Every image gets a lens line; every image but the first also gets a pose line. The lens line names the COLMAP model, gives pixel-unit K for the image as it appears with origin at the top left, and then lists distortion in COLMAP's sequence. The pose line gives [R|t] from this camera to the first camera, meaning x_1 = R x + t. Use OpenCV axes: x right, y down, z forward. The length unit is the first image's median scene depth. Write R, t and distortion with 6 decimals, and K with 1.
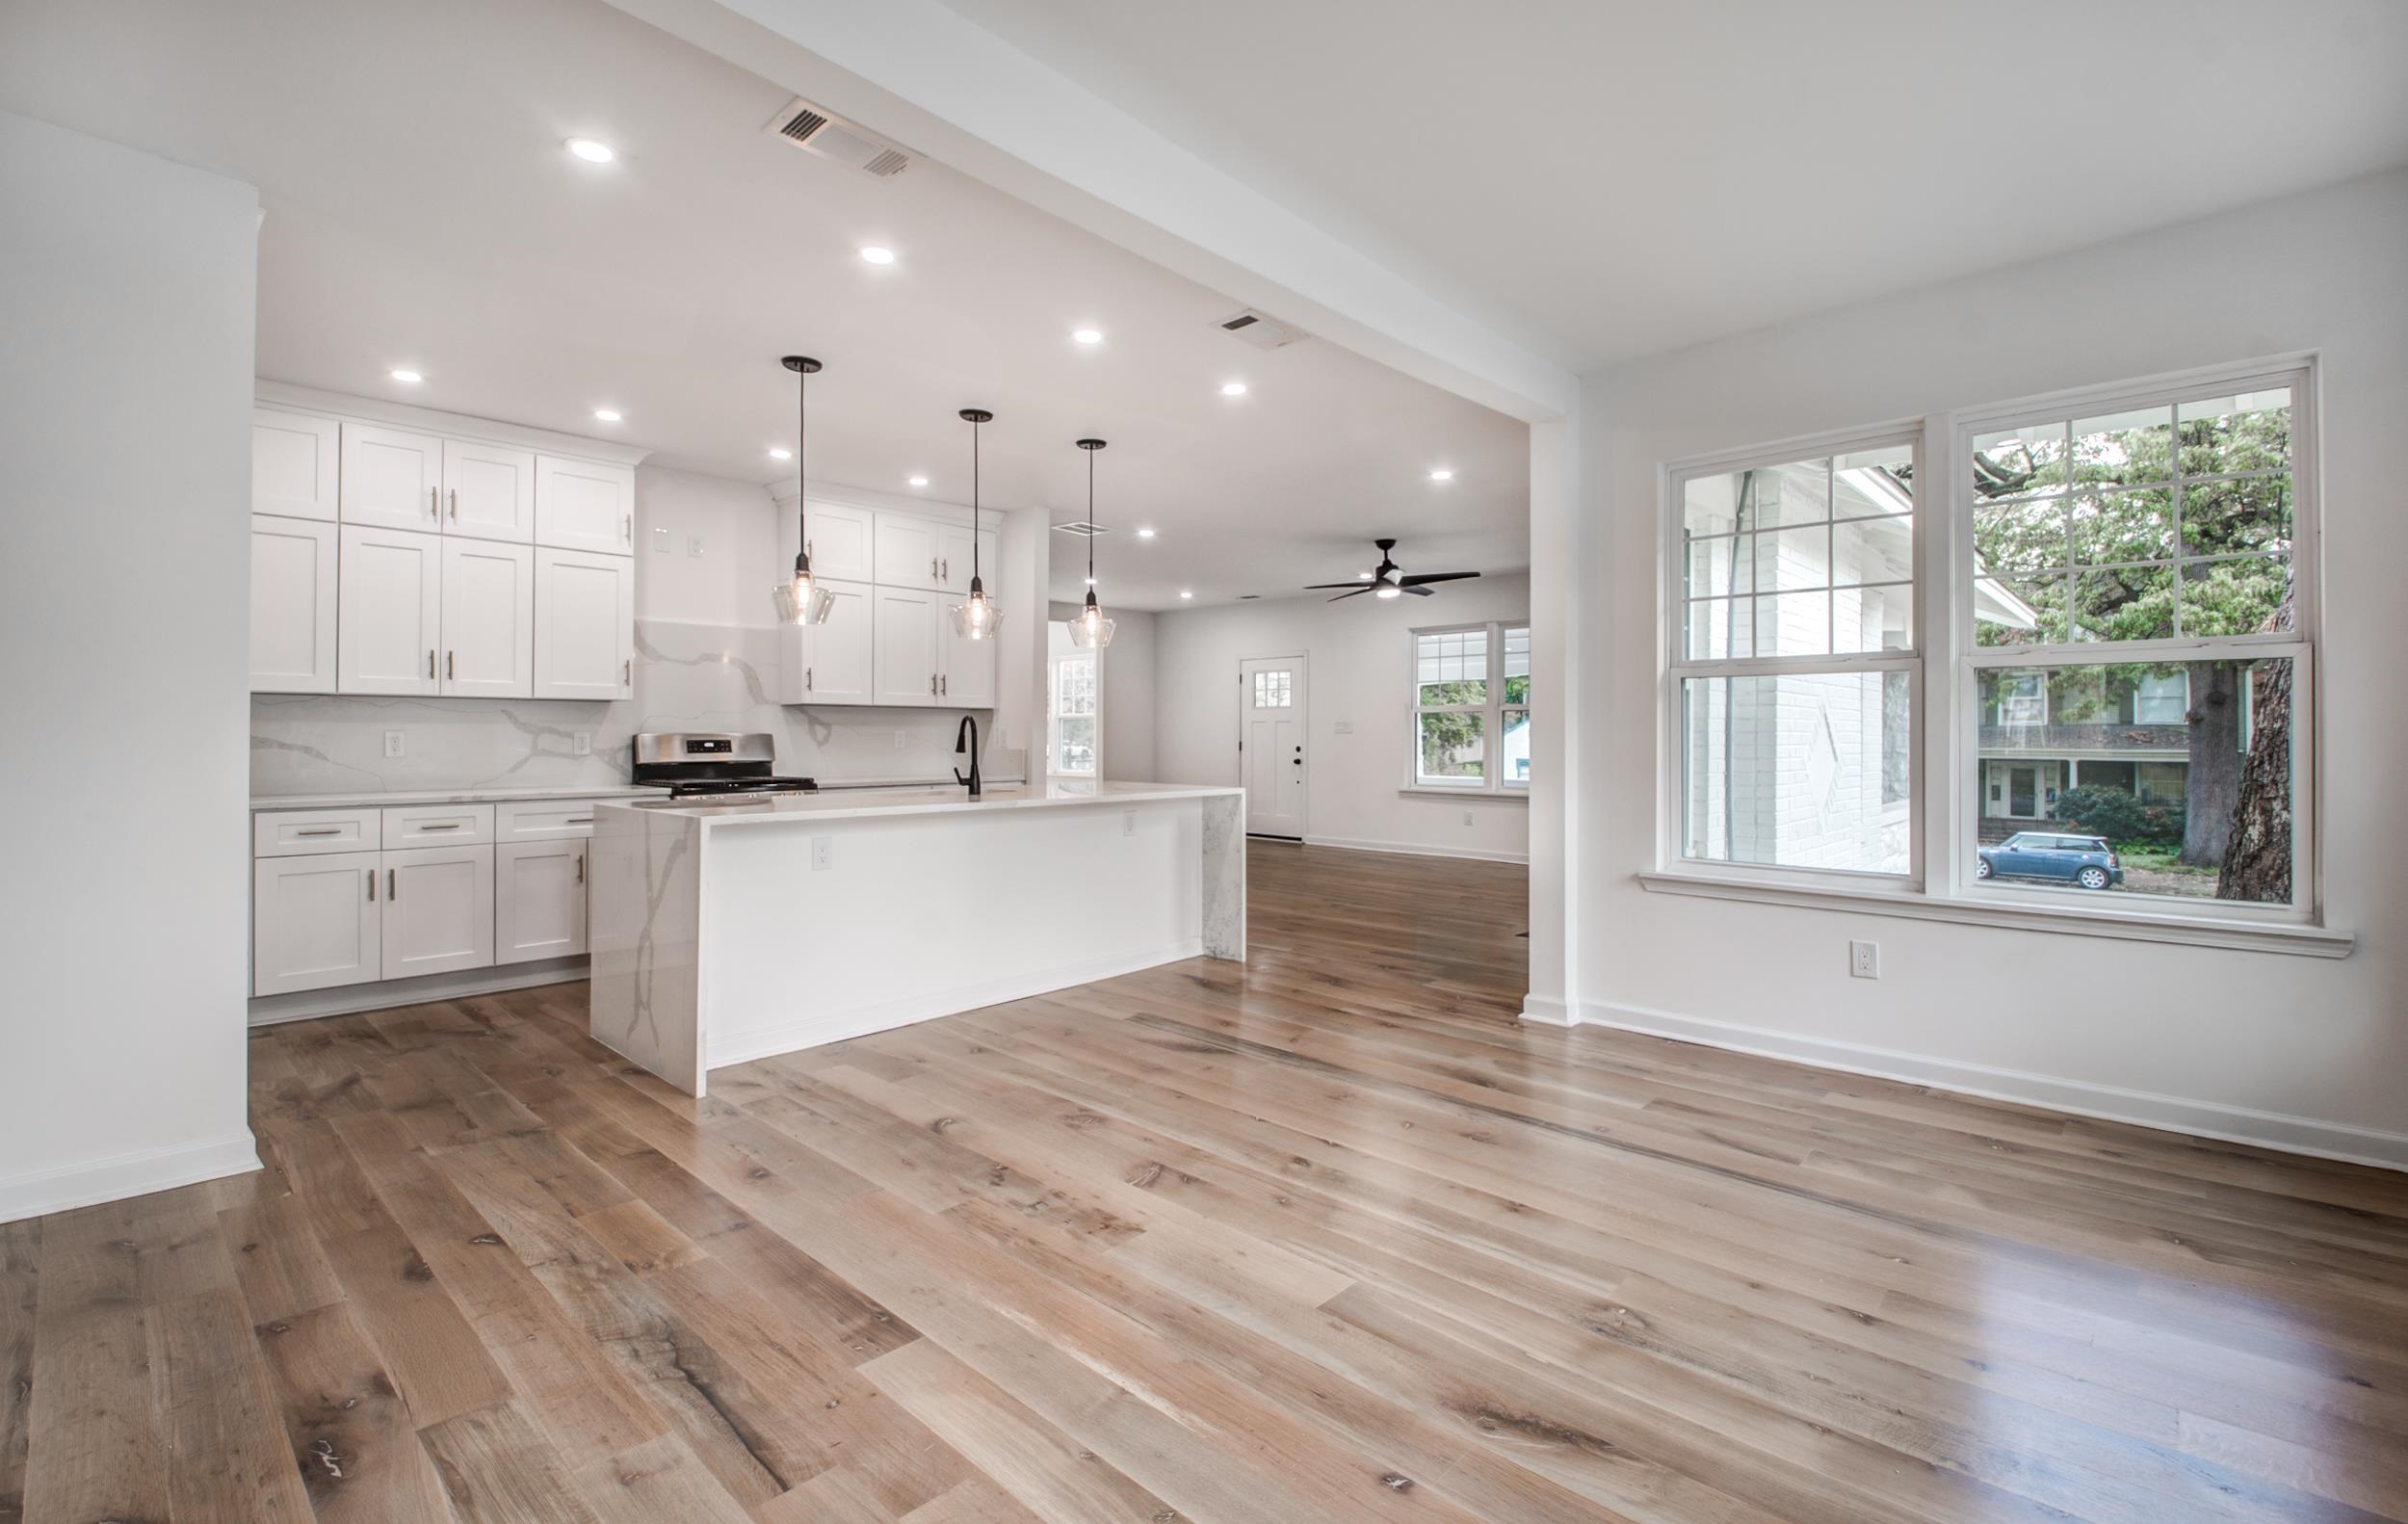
lens RADIAL K [[1045.5, 0, 1221.1], [0, 1045.5, 738.5], [0, 0, 1]] dist [0.021390, -0.000781]
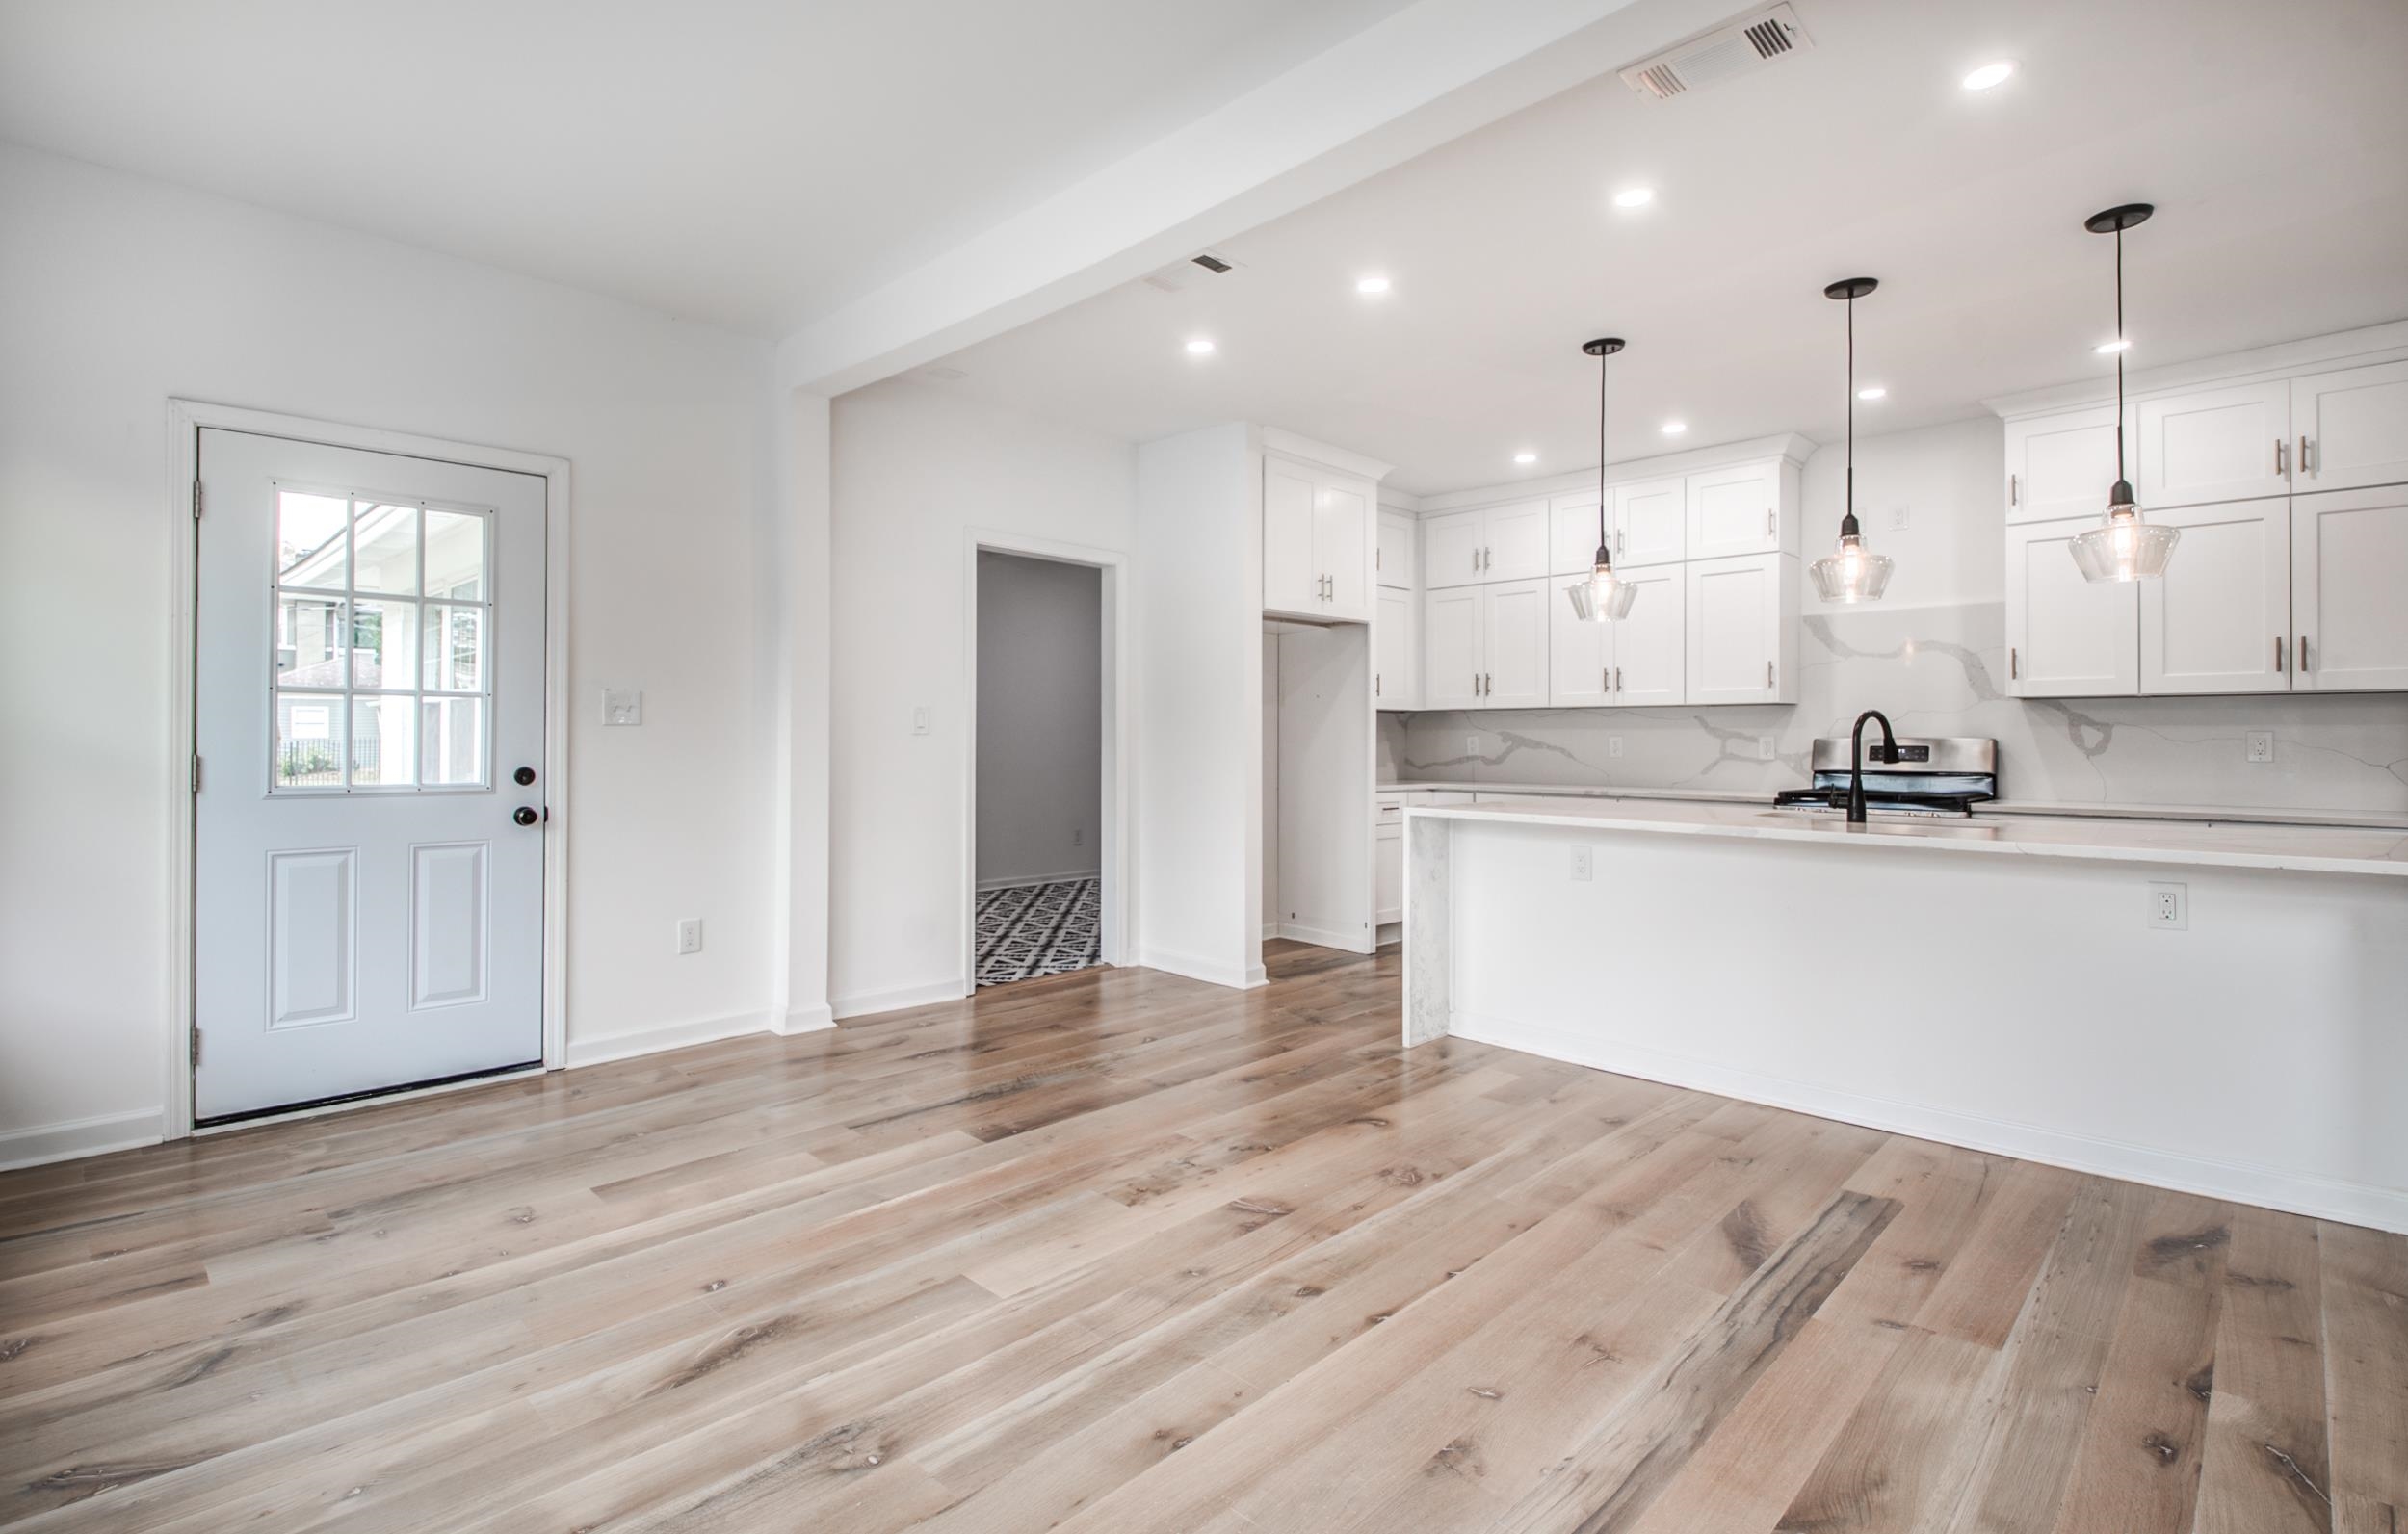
lens RADIAL K [[1166.3, 0, 1216.3], [0, 1166.3, 758.2], [0, 0, 1]] dist [0.032709, -0.009164]
pose [[-0.036308, 0.016526, -0.999204, 0.876001], [-0.006337, 0.999839, 0.016767, -0.001620], [0.999321, 0.006941, -0.036198, 0.901688]]
